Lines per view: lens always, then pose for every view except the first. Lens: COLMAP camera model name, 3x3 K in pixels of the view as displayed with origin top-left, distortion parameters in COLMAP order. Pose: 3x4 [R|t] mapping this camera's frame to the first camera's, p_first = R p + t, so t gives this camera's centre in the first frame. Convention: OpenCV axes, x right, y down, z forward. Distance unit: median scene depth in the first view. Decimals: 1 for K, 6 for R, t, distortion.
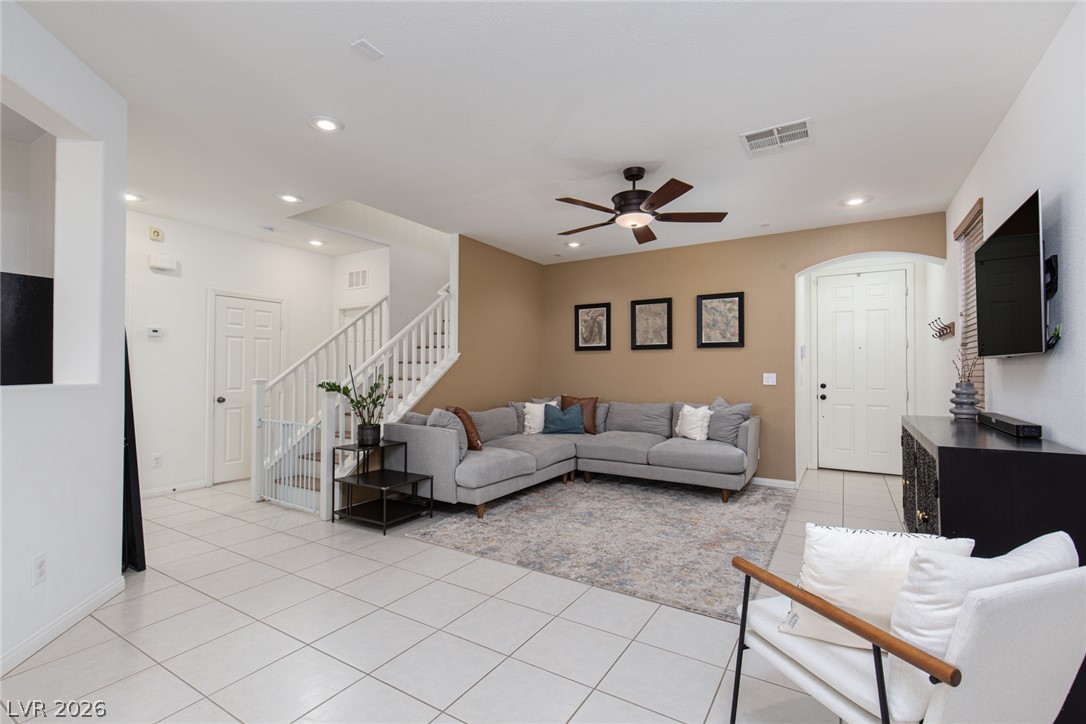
lens RADIAL K [[486.4, 0, 545.2], [0, 486.4, 367.5], [0, 0, 1]] dist [0.015080, -0.000249]
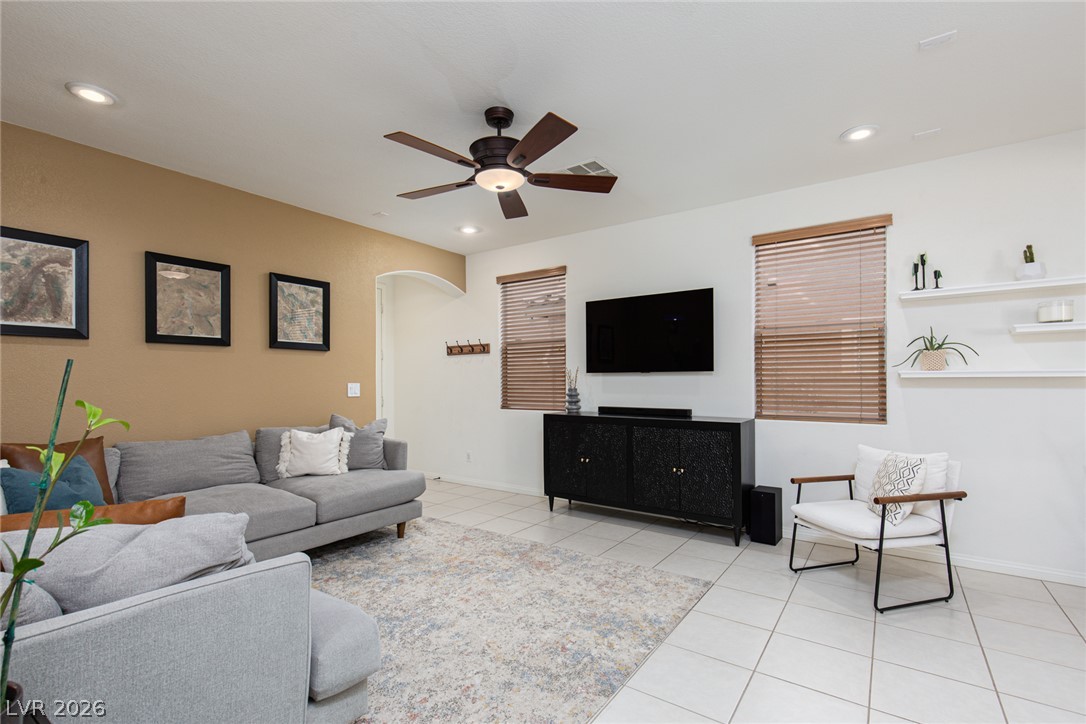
lens RADIAL K [[491.6, 0, 544.8], [0, 491.6, 384.8], [0, 0, 1]] dist [0.010229, -0.000552]
pose [[0.067106, -0.012720, 0.997665, -0.465681], [-0.006286, 0.999893, 0.013172, 0.000947], [-0.997726, -0.007156, 0.067019, 0.714111]]
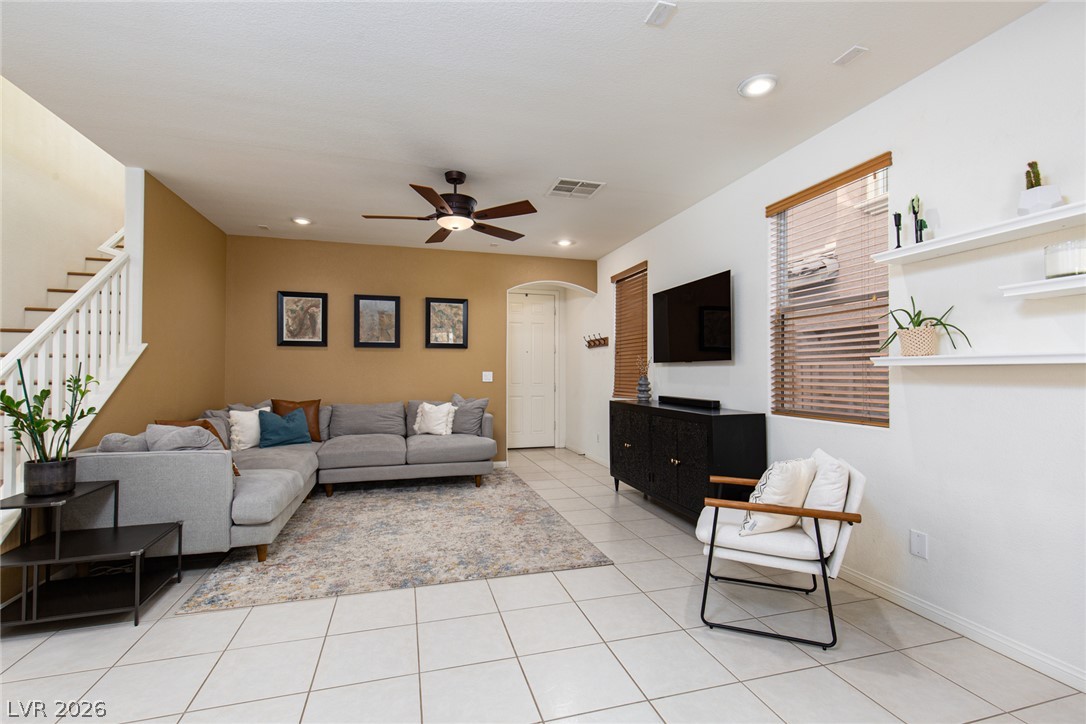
lens RADIAL K [[486.4, 0, 545.2], [0, 486.4, 367.5], [0, 0, 1]] dist [0.015080, -0.000249]
pose [[0.675329, 0.003941, 0.737506, -0.361182], [-0.006117, 0.999981, 0.000258, 0.000422], [-0.737491, -0.004685, 0.675341, 0.134918]]
